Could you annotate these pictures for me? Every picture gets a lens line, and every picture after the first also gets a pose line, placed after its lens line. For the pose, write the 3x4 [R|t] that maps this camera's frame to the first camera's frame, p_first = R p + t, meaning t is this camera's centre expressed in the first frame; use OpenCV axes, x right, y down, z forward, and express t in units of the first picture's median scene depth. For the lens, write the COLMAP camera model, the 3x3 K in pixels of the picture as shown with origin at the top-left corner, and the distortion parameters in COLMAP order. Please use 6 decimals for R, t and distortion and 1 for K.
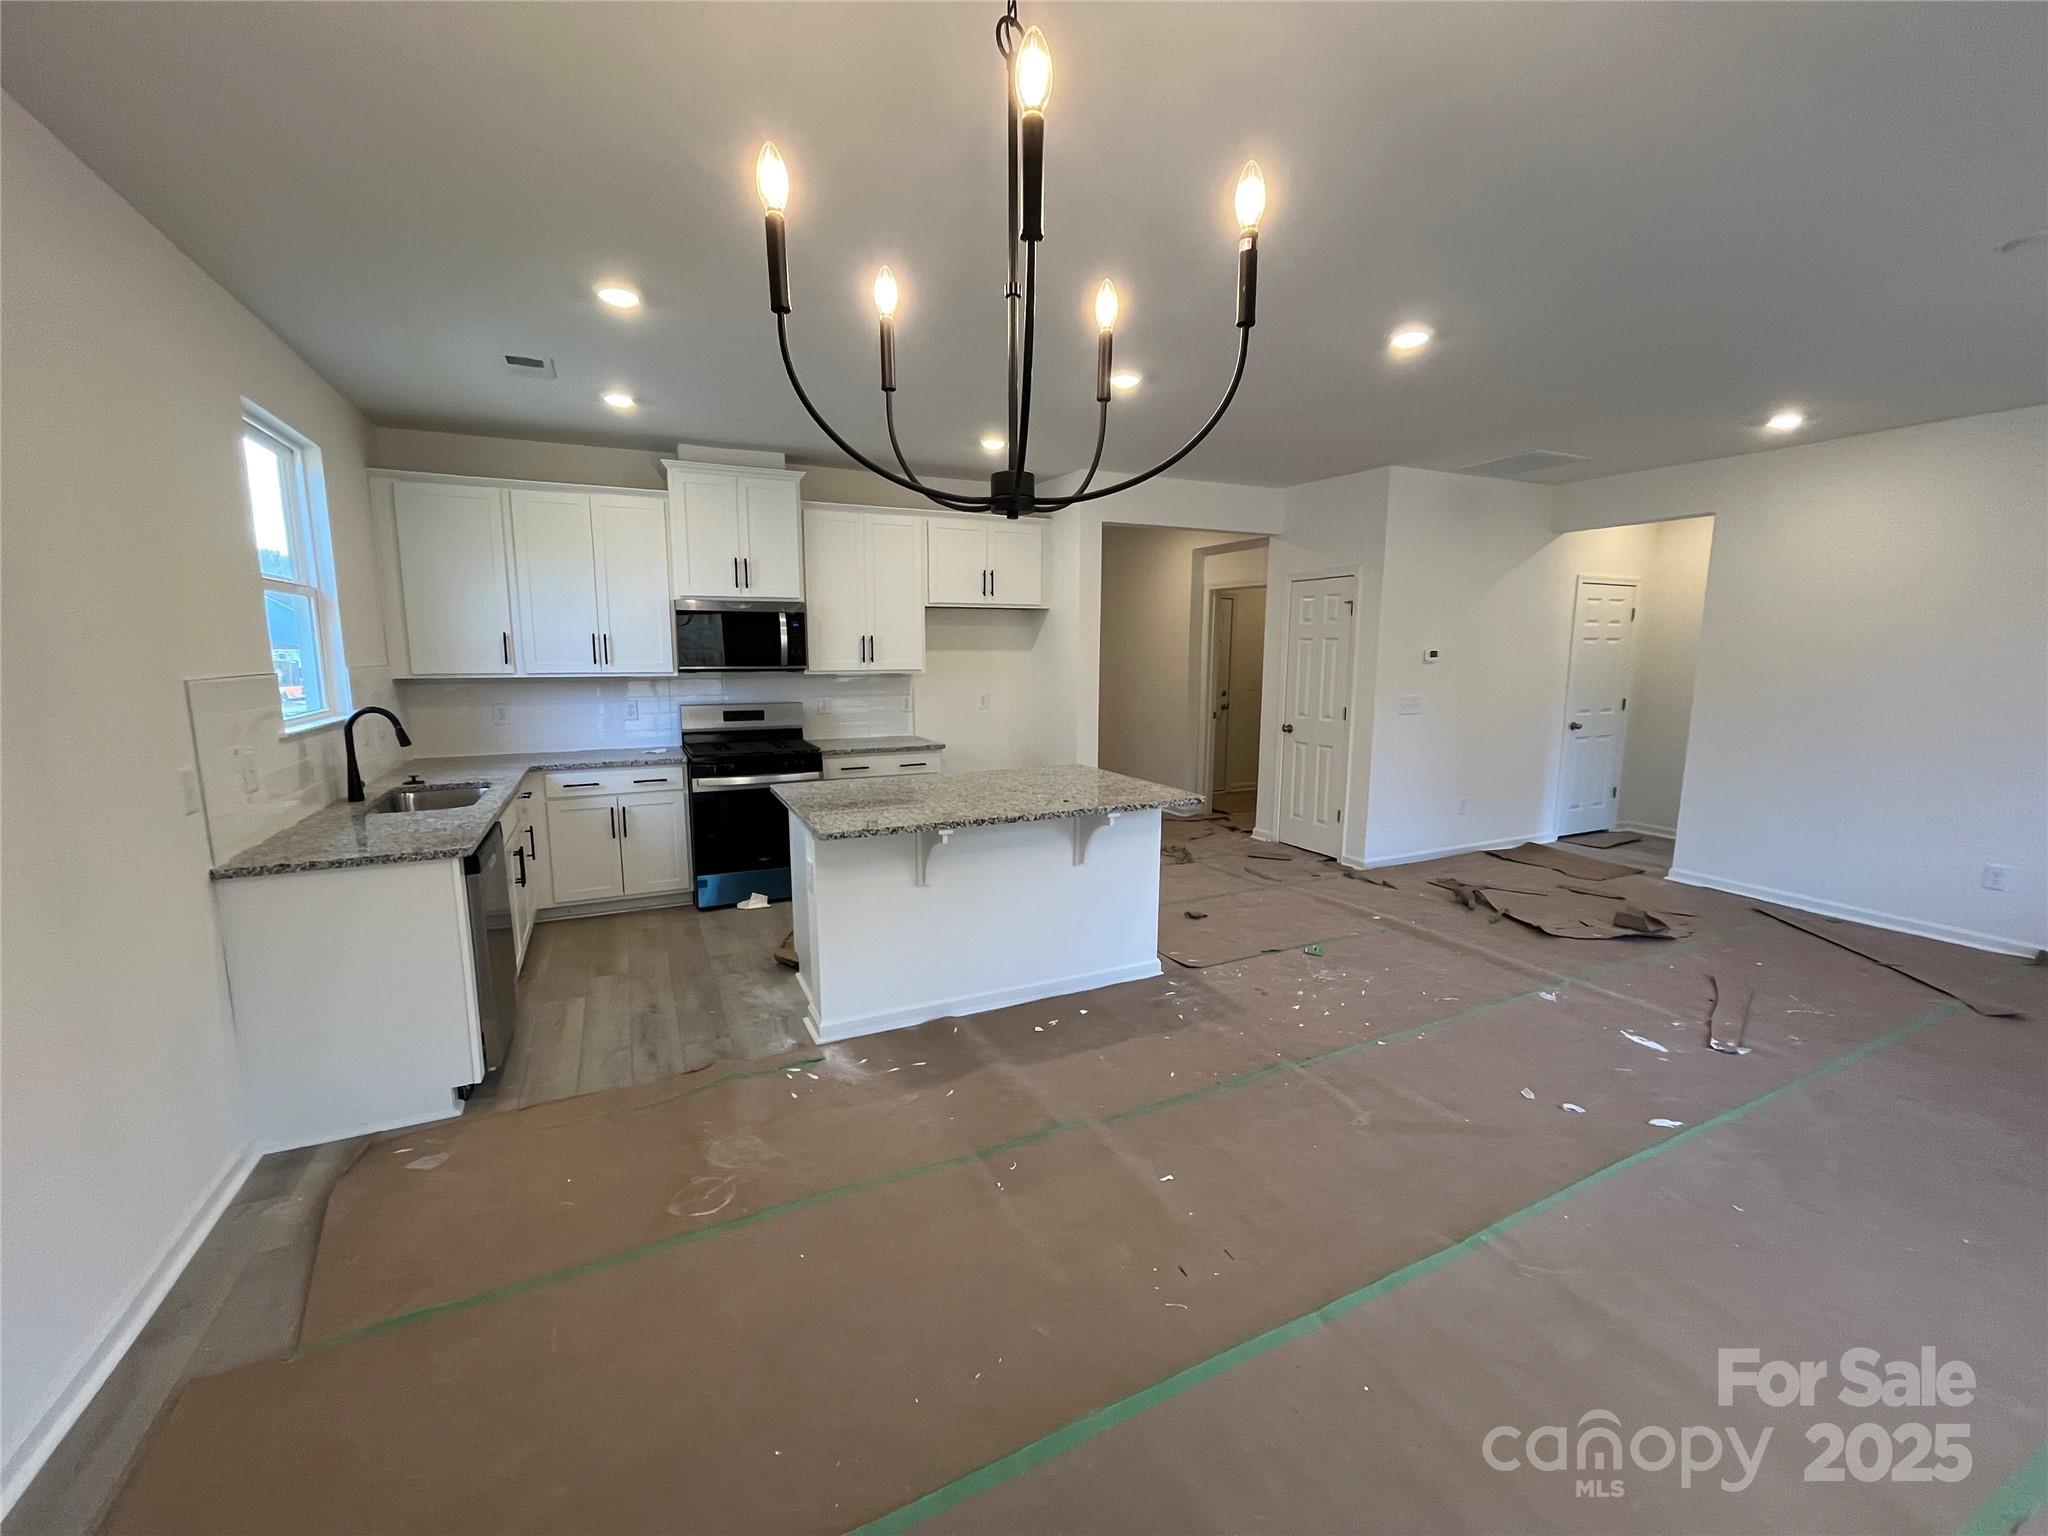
lens RADIAL K [[829.3, 0, 1032.5], [0, 829.3, 765.0], [0, 0, 1]] dist [-0.004229, 0.000061]
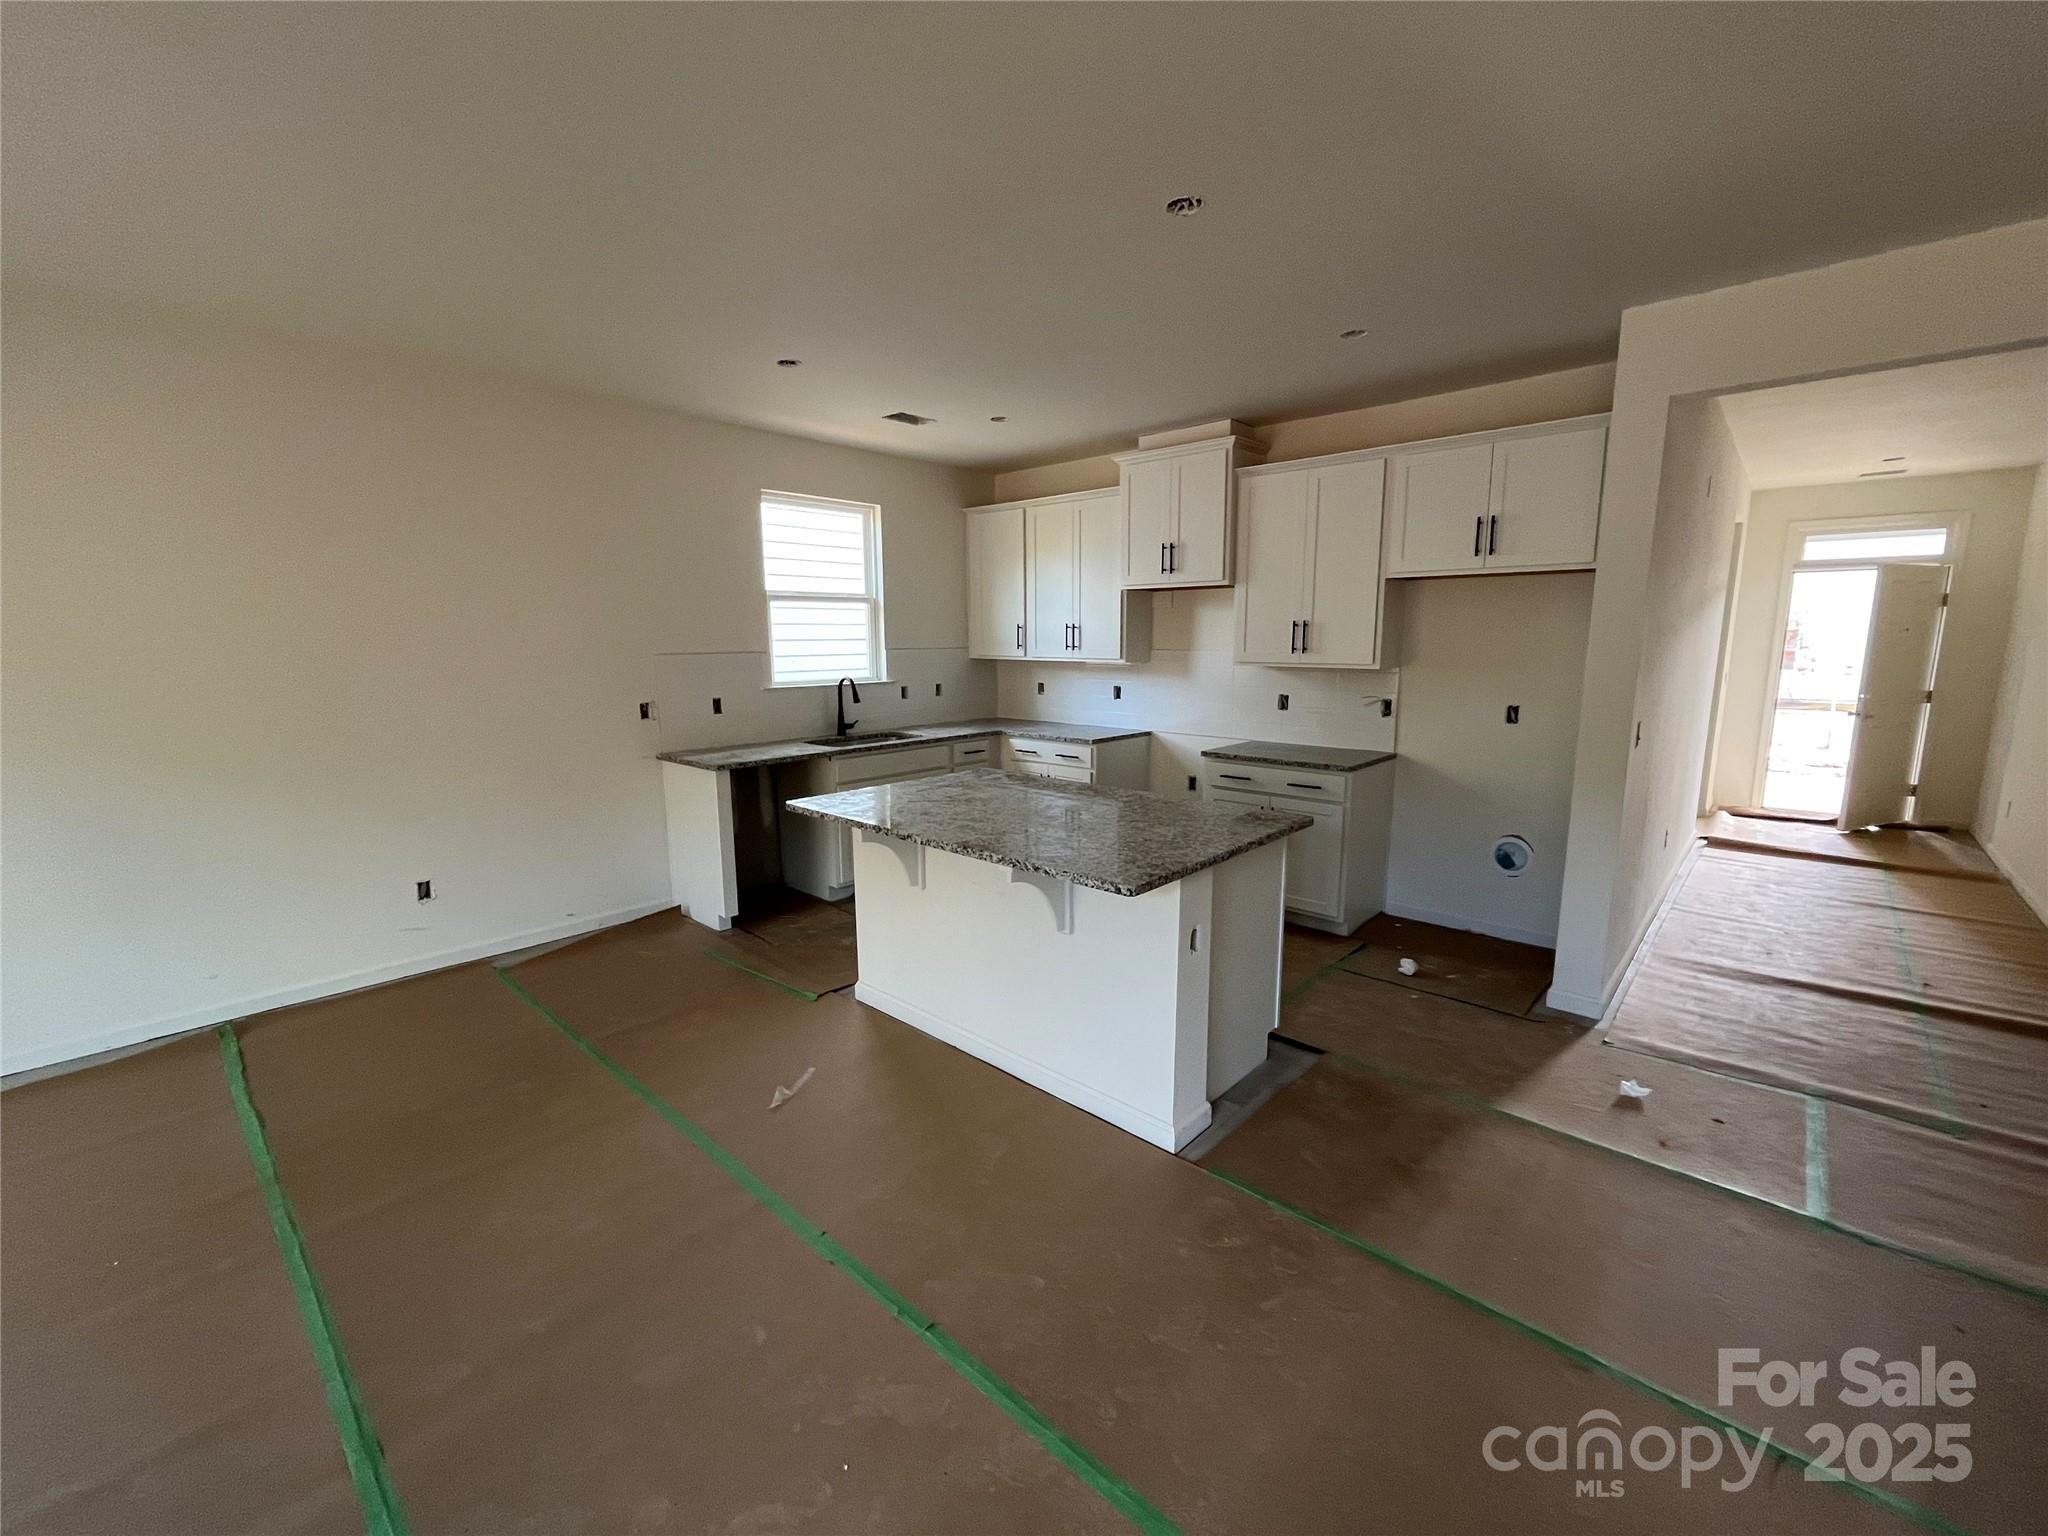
lens RADIAL K [[829.3, 0, 1037.3], [0, 829.3, 774.2], [0, 0, 1]] dist [-0.004229, 0.000061]
pose [[0.382824, 0.149501, -0.911644, 0.524932], [-0.128826, 0.985816, 0.107567, -0.070255], [0.914795, 0.076264, 0.396654, 0.513981]]
